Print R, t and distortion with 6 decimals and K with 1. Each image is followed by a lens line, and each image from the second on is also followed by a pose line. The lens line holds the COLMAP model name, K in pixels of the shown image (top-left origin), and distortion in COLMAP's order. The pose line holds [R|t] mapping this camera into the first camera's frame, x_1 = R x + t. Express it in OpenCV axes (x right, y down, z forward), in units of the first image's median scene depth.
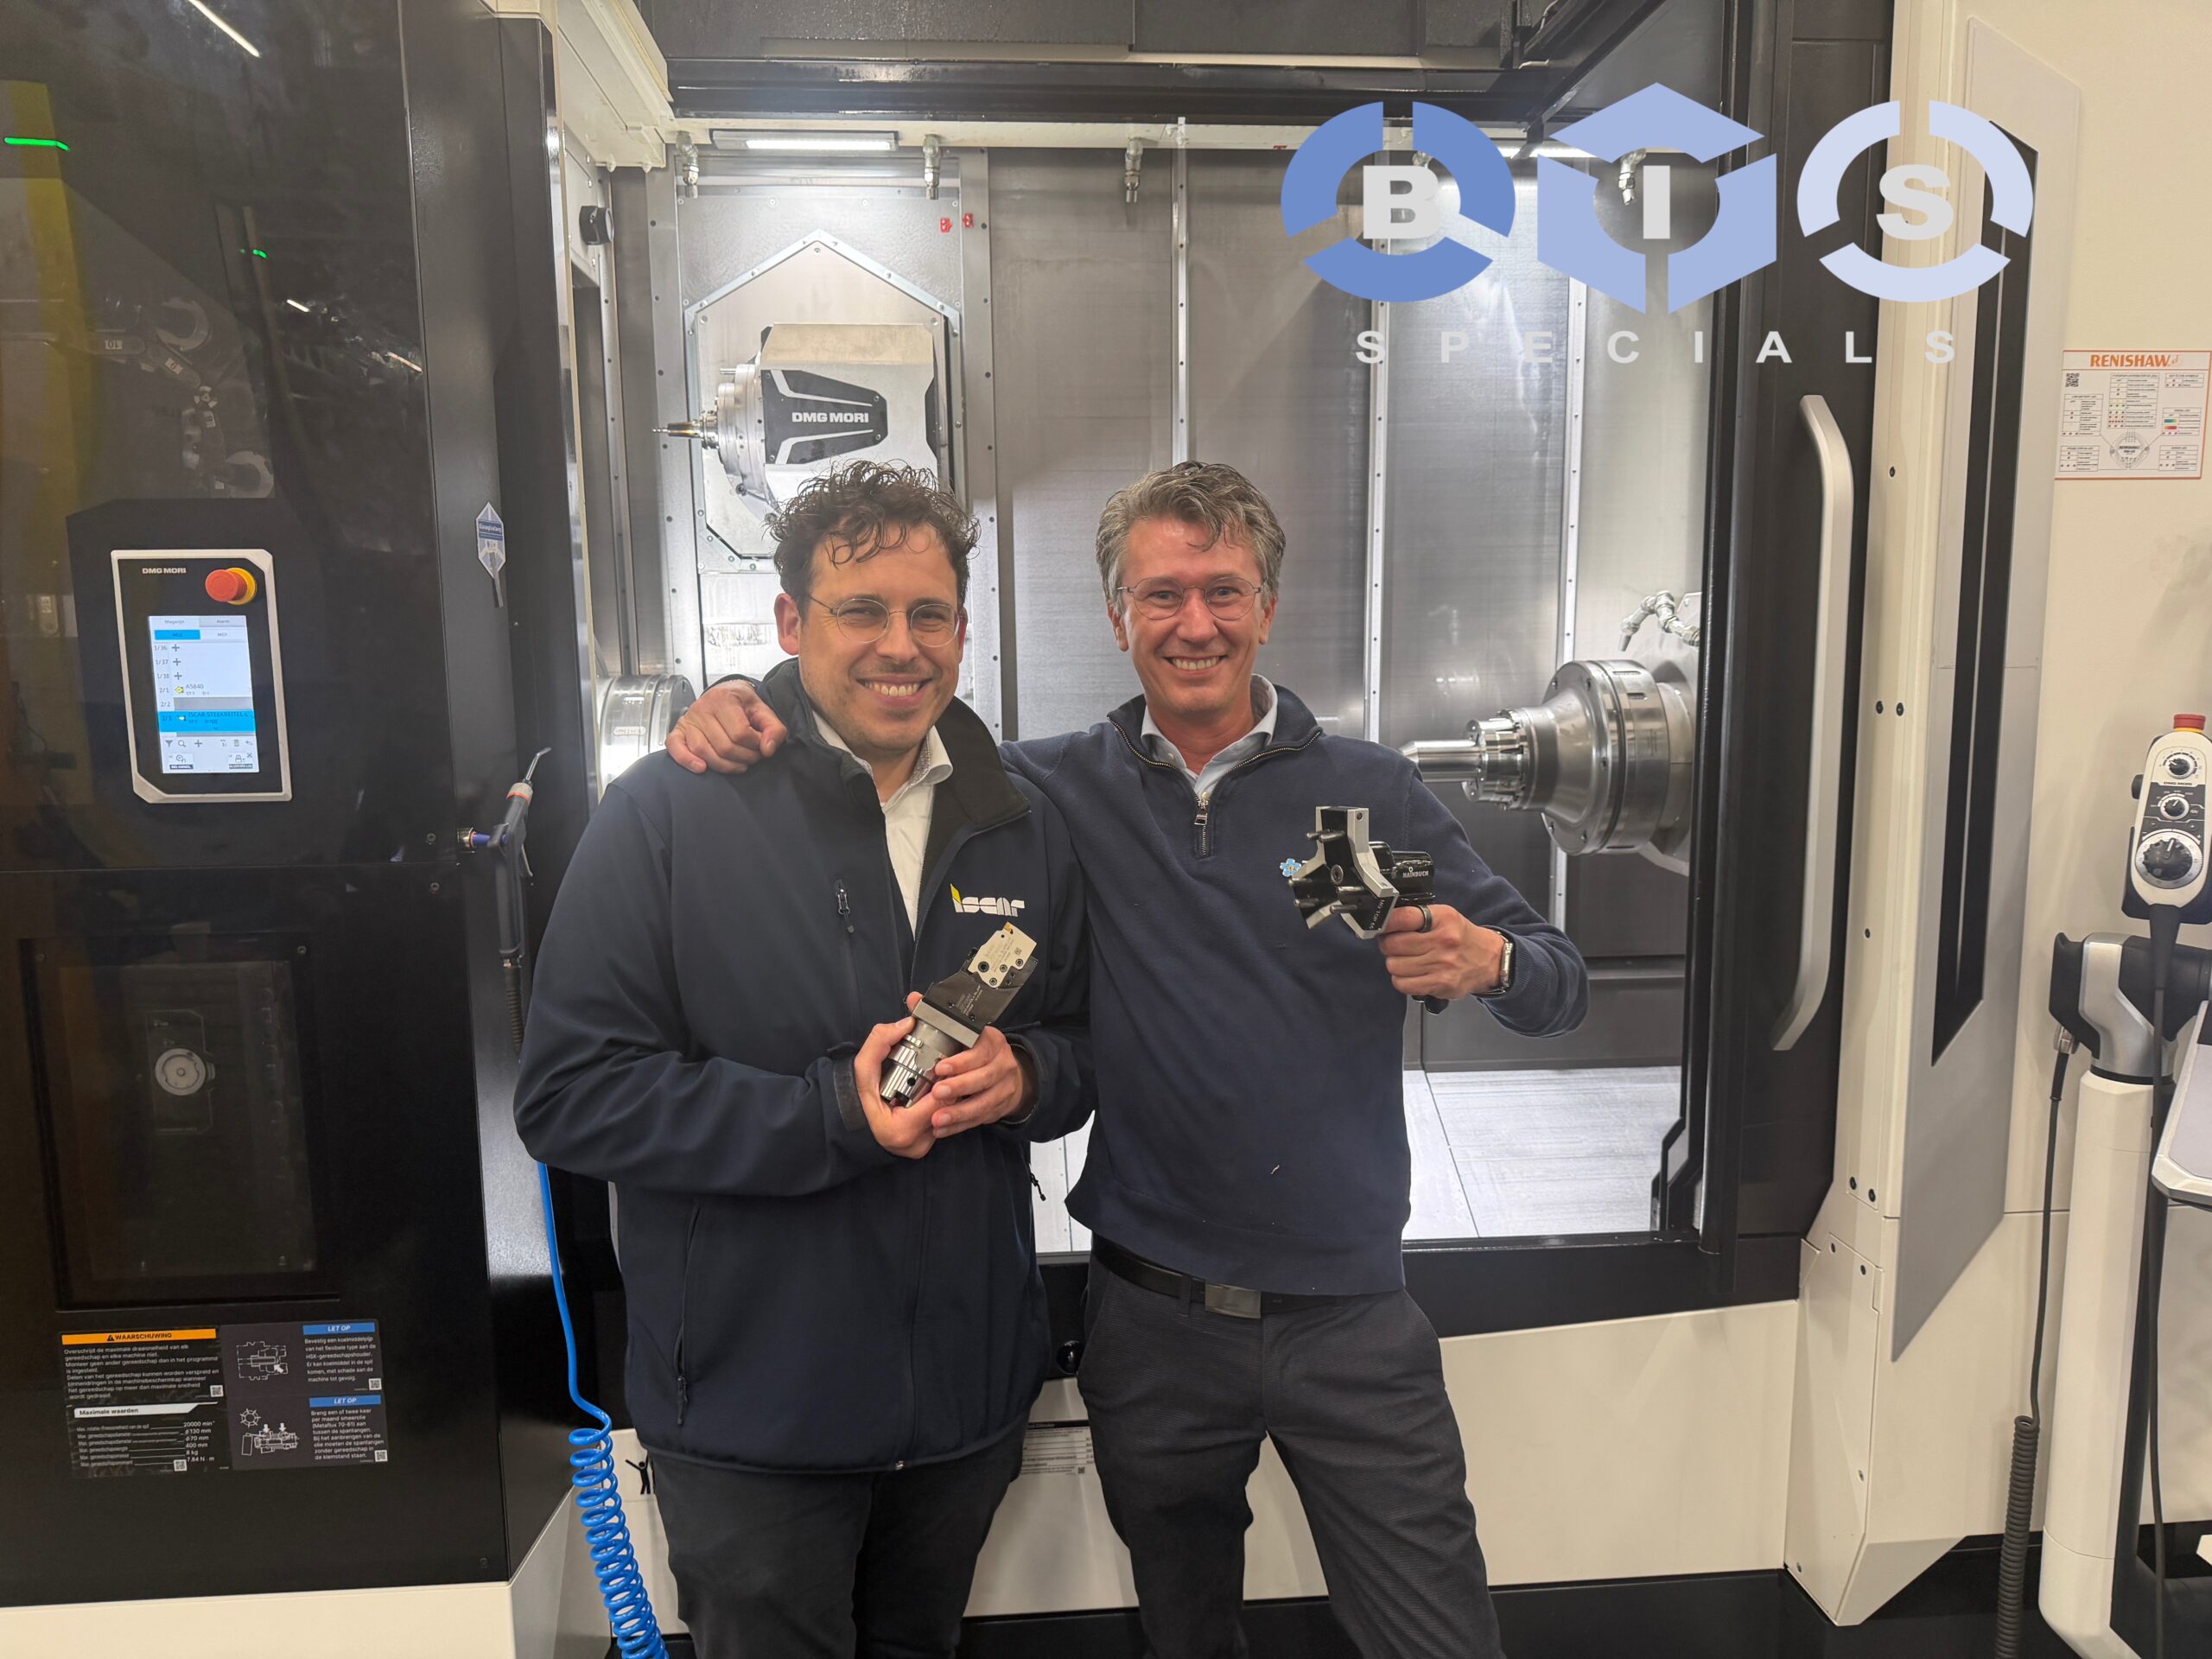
lens RADIAL K [[1567.5, 0, 1106.0], [0, 1567.5, 829.5], [0, 0, 1]] dist [0.097040, -0.089355]
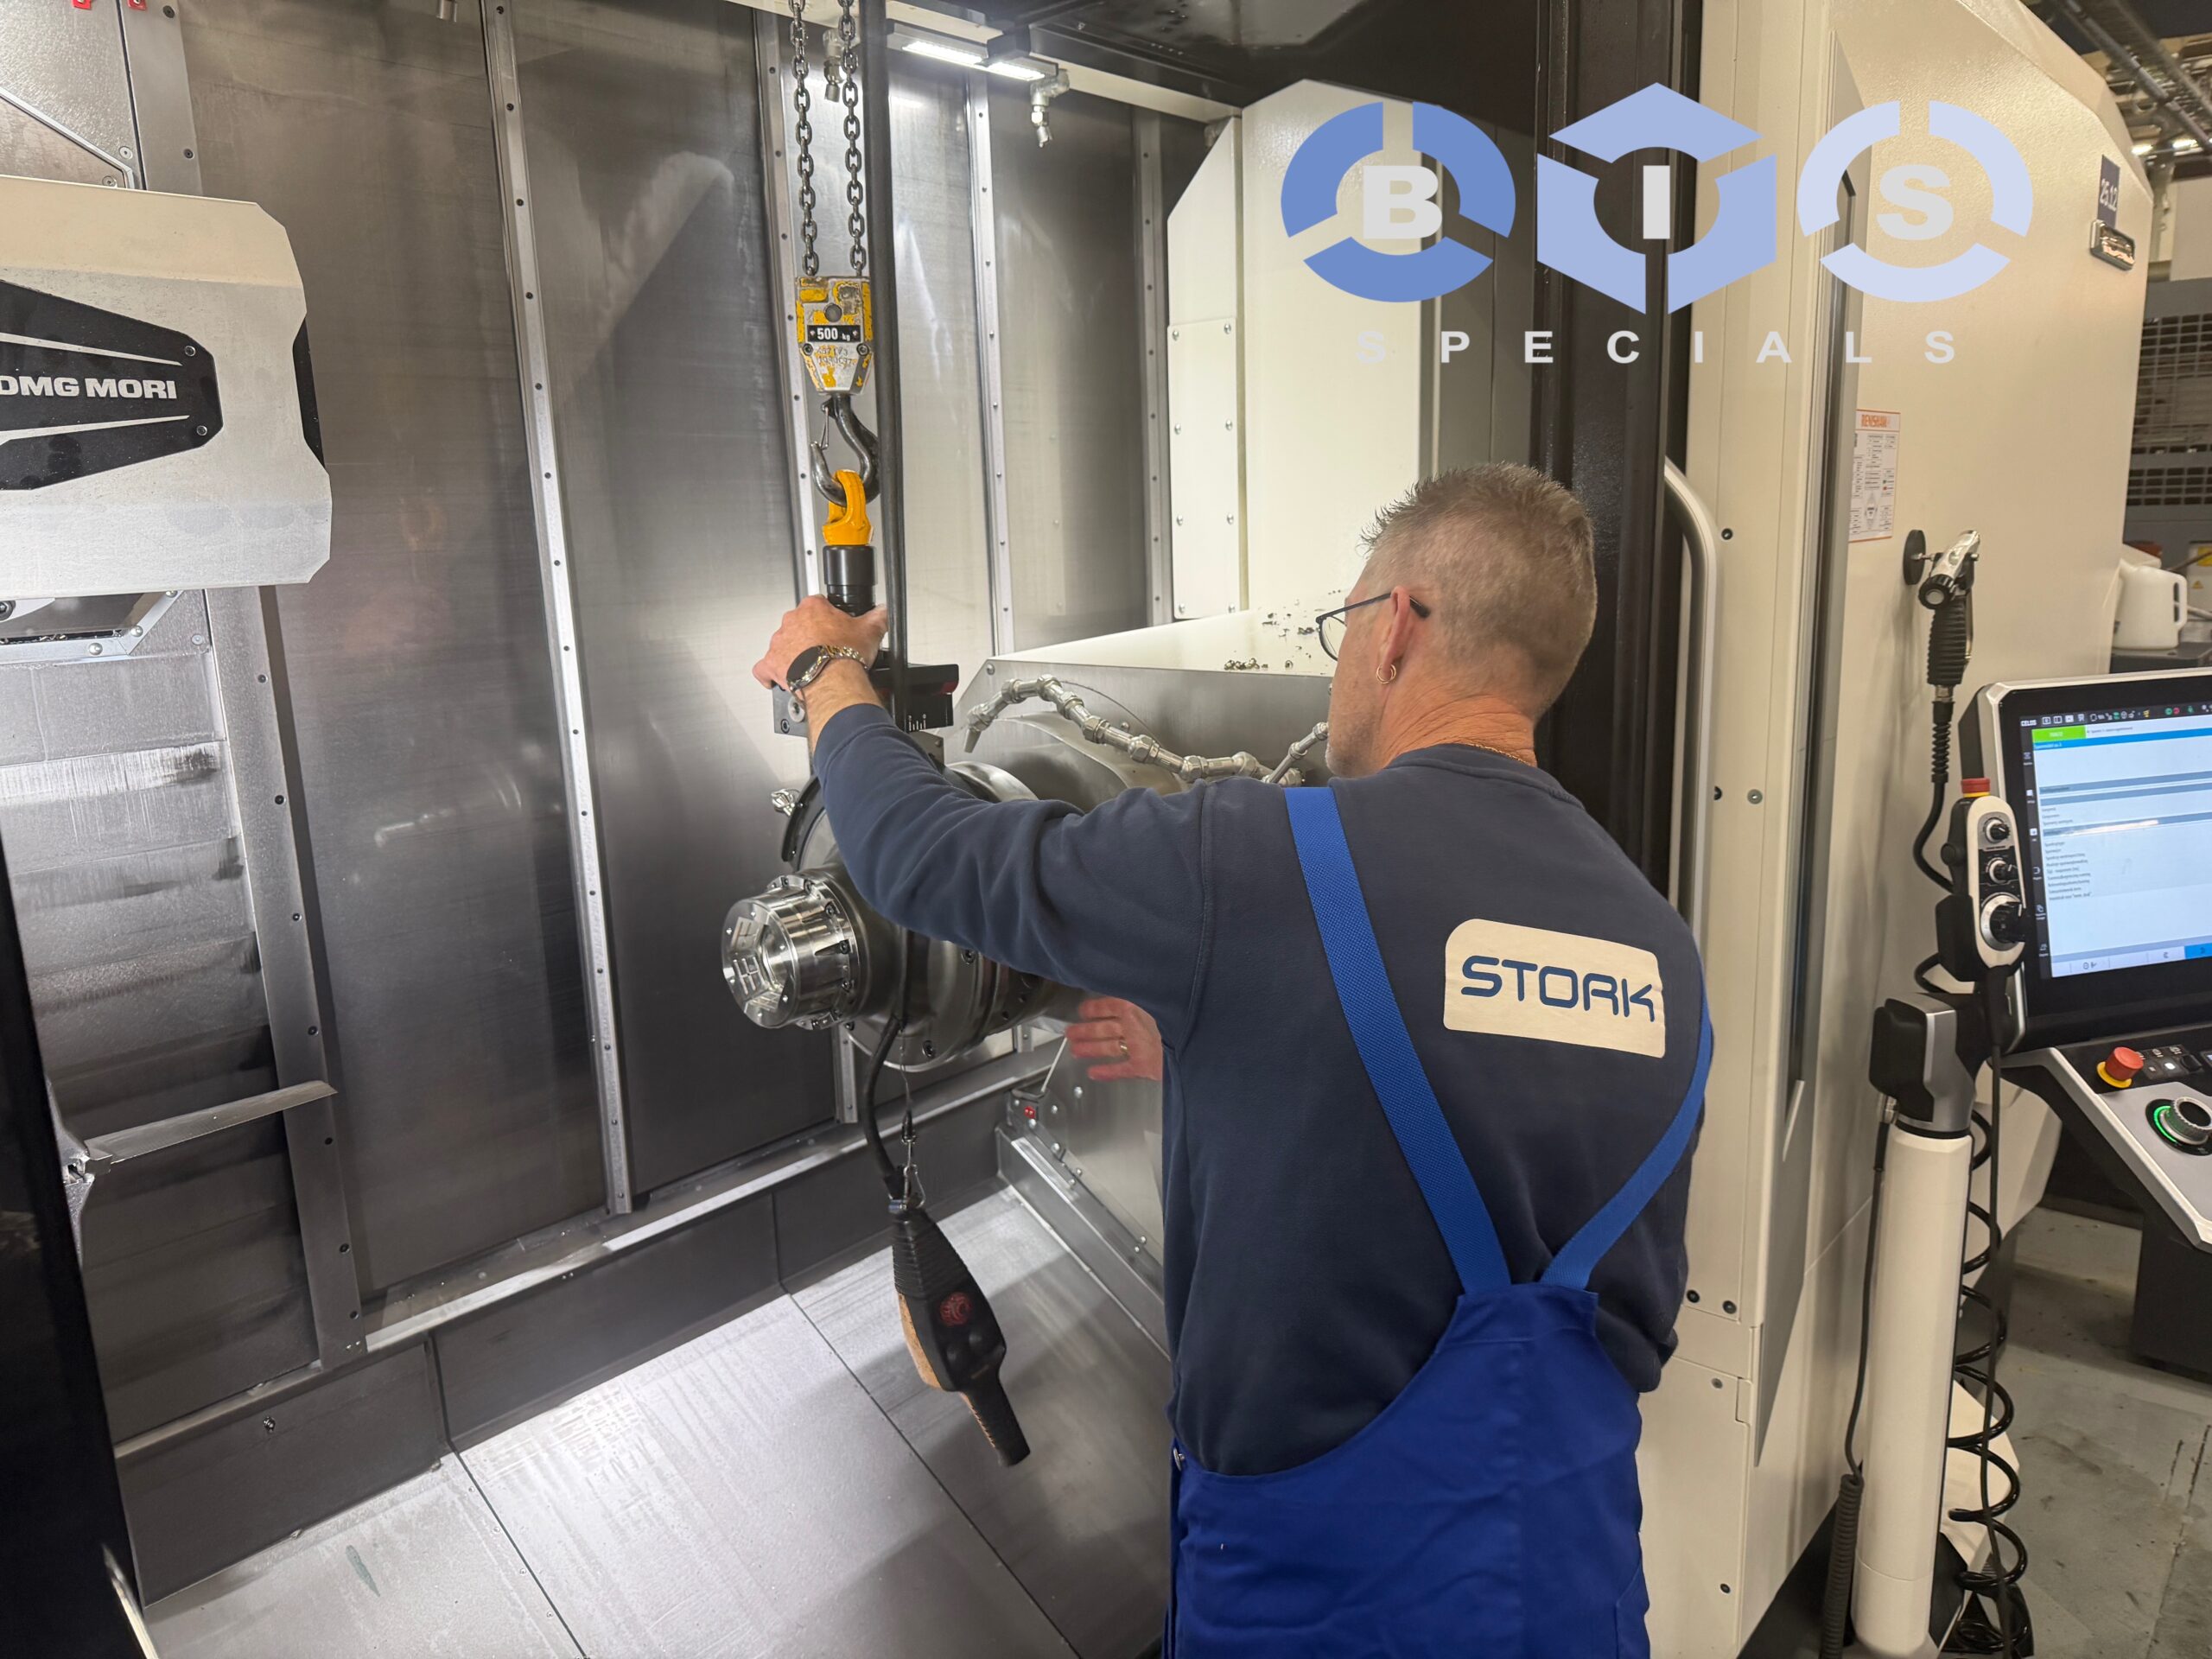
lens RADIAL K [[1567.5, 0, 1106.0], [0, 1567.5, 829.5], [0, 0, 1]] dist [0.097040, -0.089355]
pose [[0.726843, -0.151470, 0.669892, -0.355135], [0.116525, 0.988433, 0.097063, -0.173151], [-0.676846, 0.007510, 0.736086, 0.544638]]
